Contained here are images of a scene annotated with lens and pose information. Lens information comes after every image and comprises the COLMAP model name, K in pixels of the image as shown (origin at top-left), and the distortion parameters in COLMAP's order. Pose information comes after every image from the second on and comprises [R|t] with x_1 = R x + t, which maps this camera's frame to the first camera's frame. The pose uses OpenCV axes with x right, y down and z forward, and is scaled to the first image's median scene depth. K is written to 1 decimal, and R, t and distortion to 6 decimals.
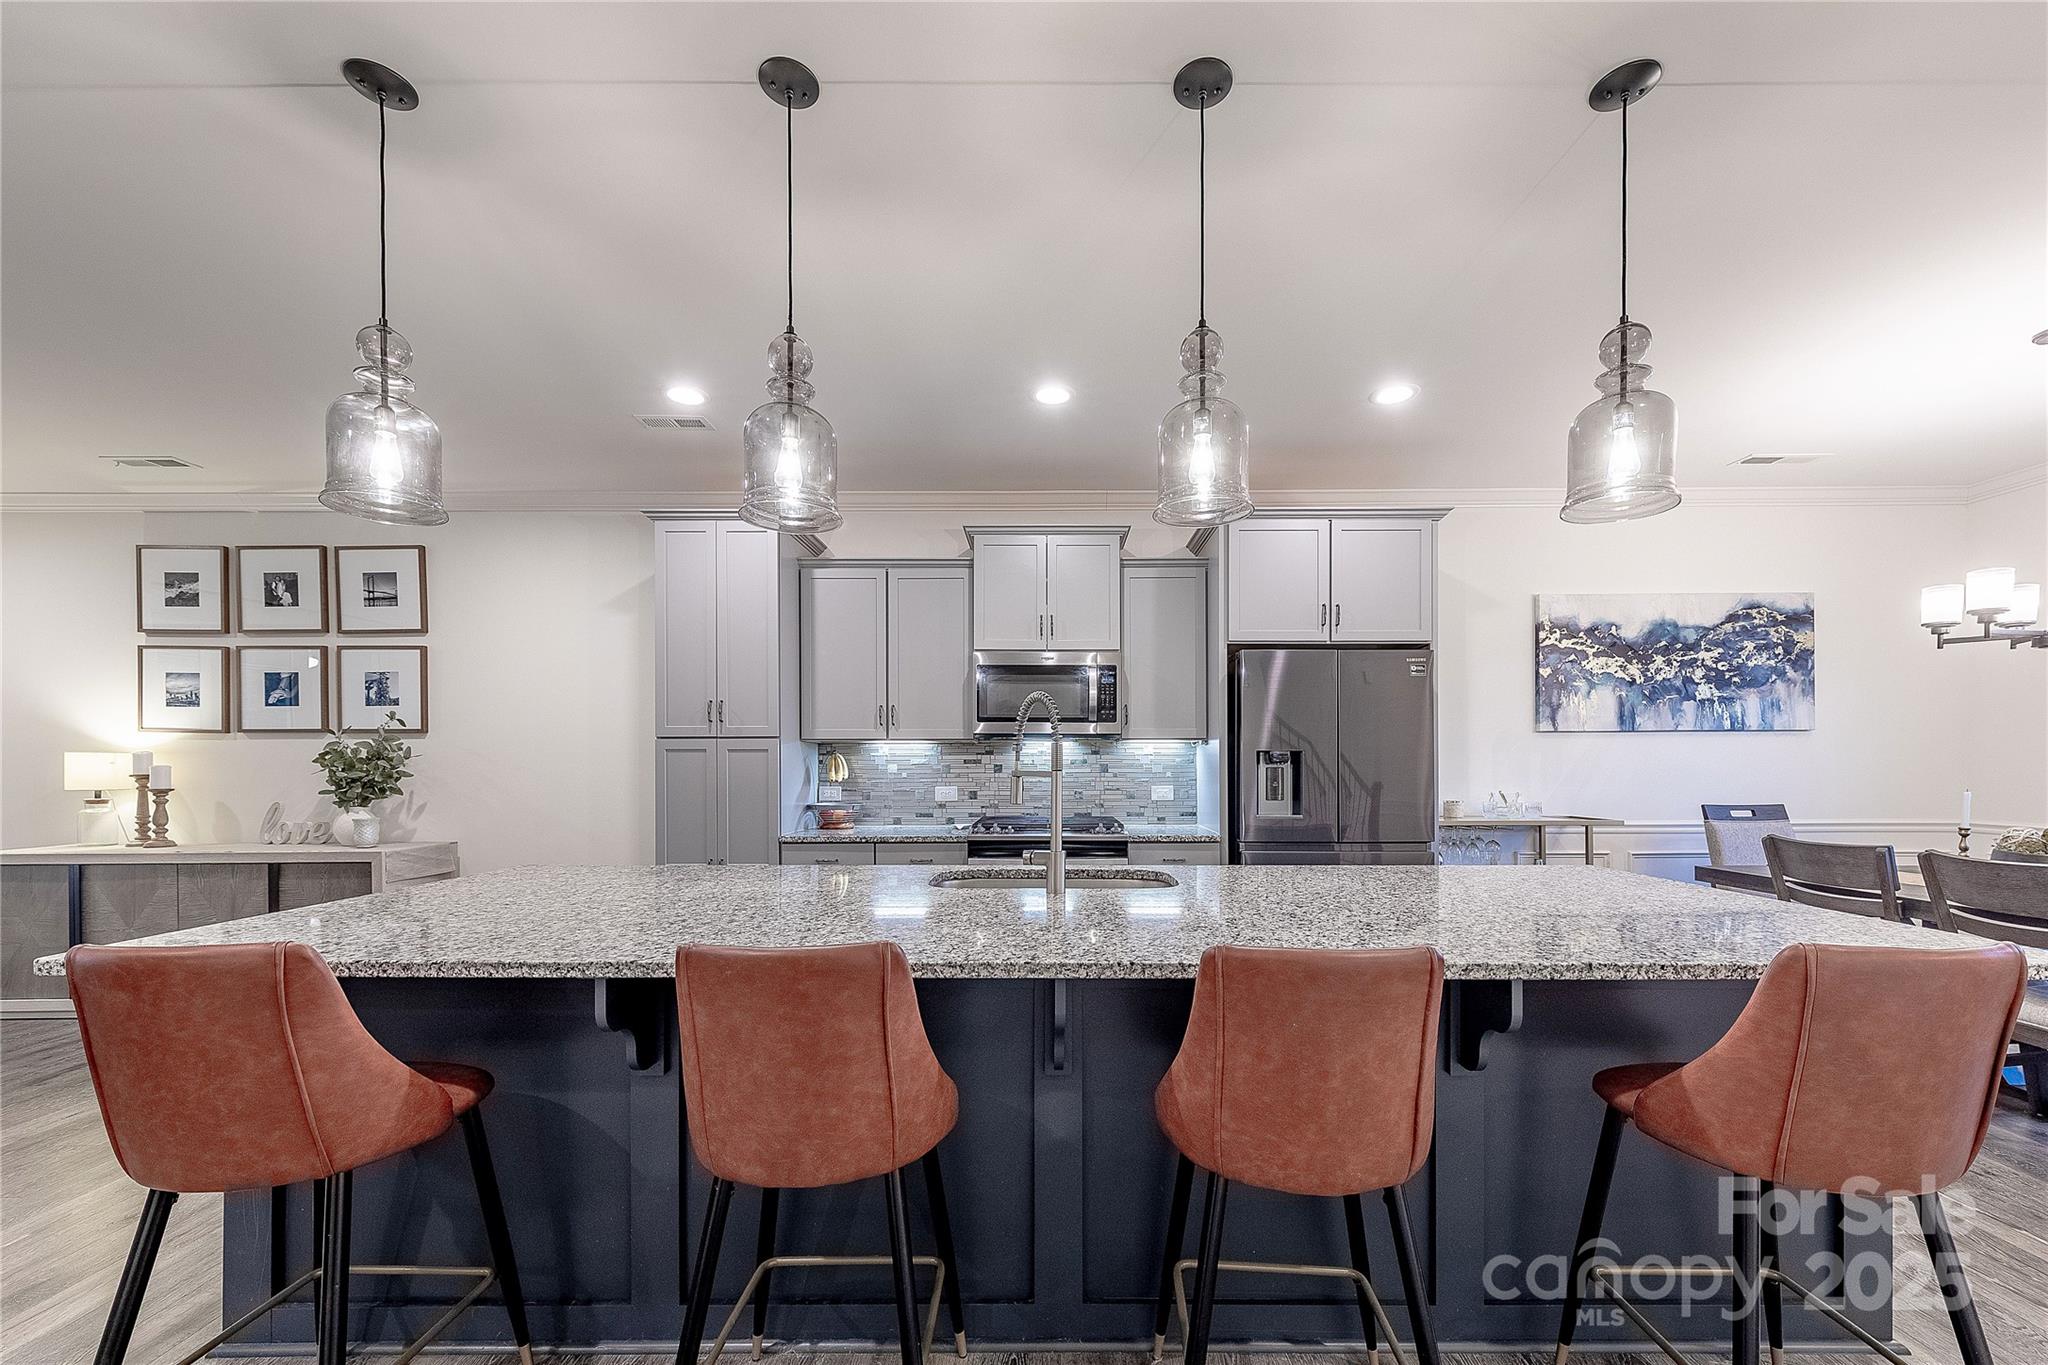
lens RADIAL K [[786.0, 0, 1041.8], [0, 786.0, 763.3], [0, 0, 1]] dist [0.005833, -0.001429]
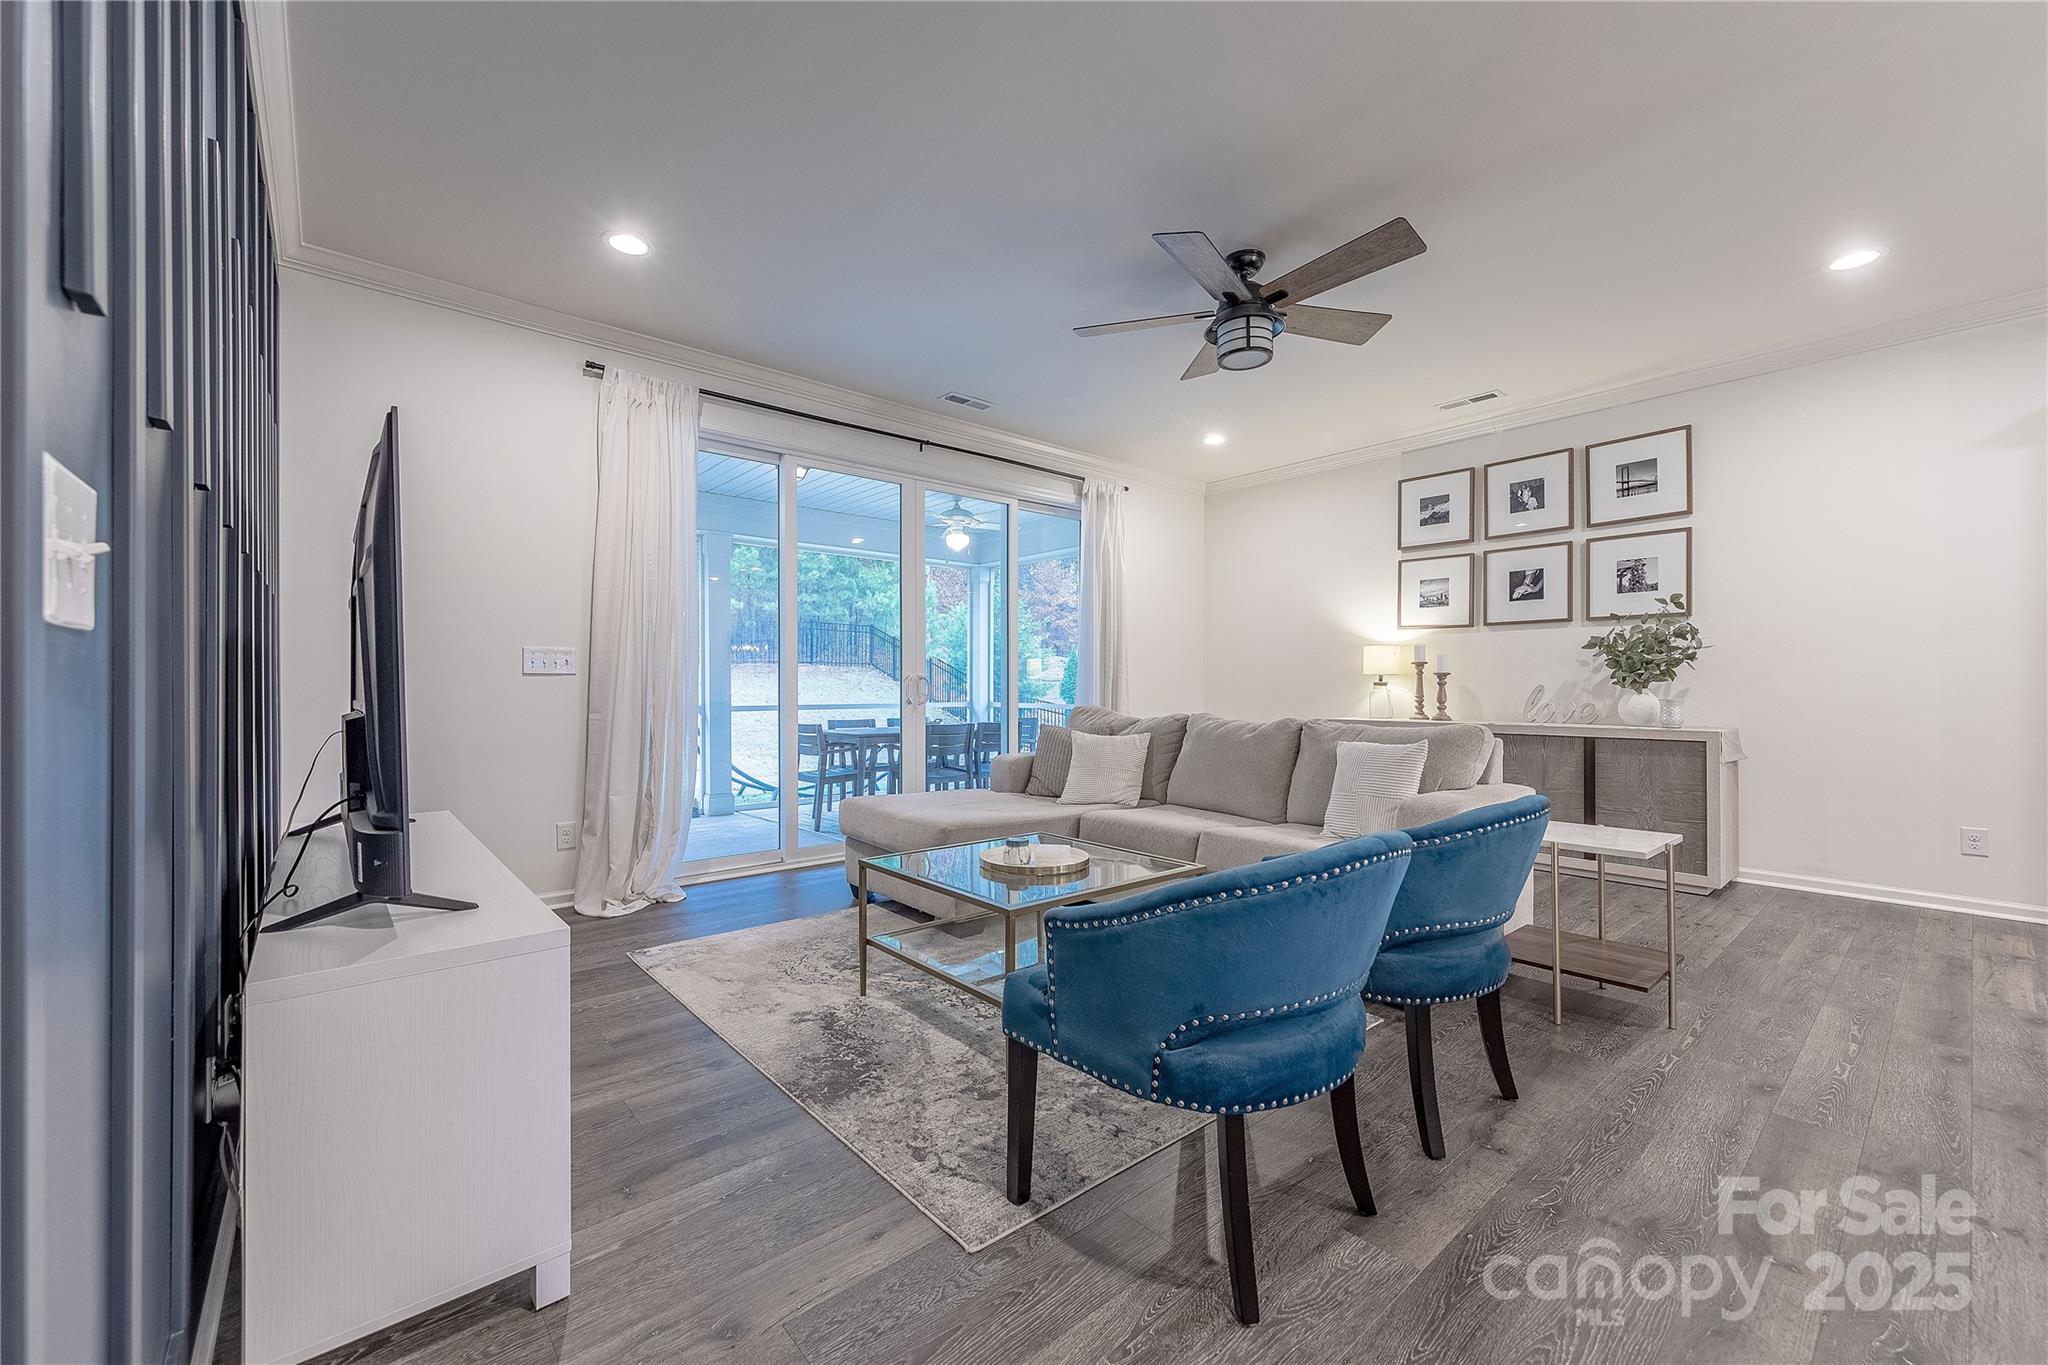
lens RADIAL K [[805.2, 0, 1007.1], [0, 805.2, 692.1], [0, 0, 1]] dist [0.002965, 0.000497]
pose [[0.641011, 0.009211, -0.767477, -0.557797], [-0.004212, 0.999955, 0.008483, 0.051385], [0.767520, -0.002205, 0.641021, -0.297142]]
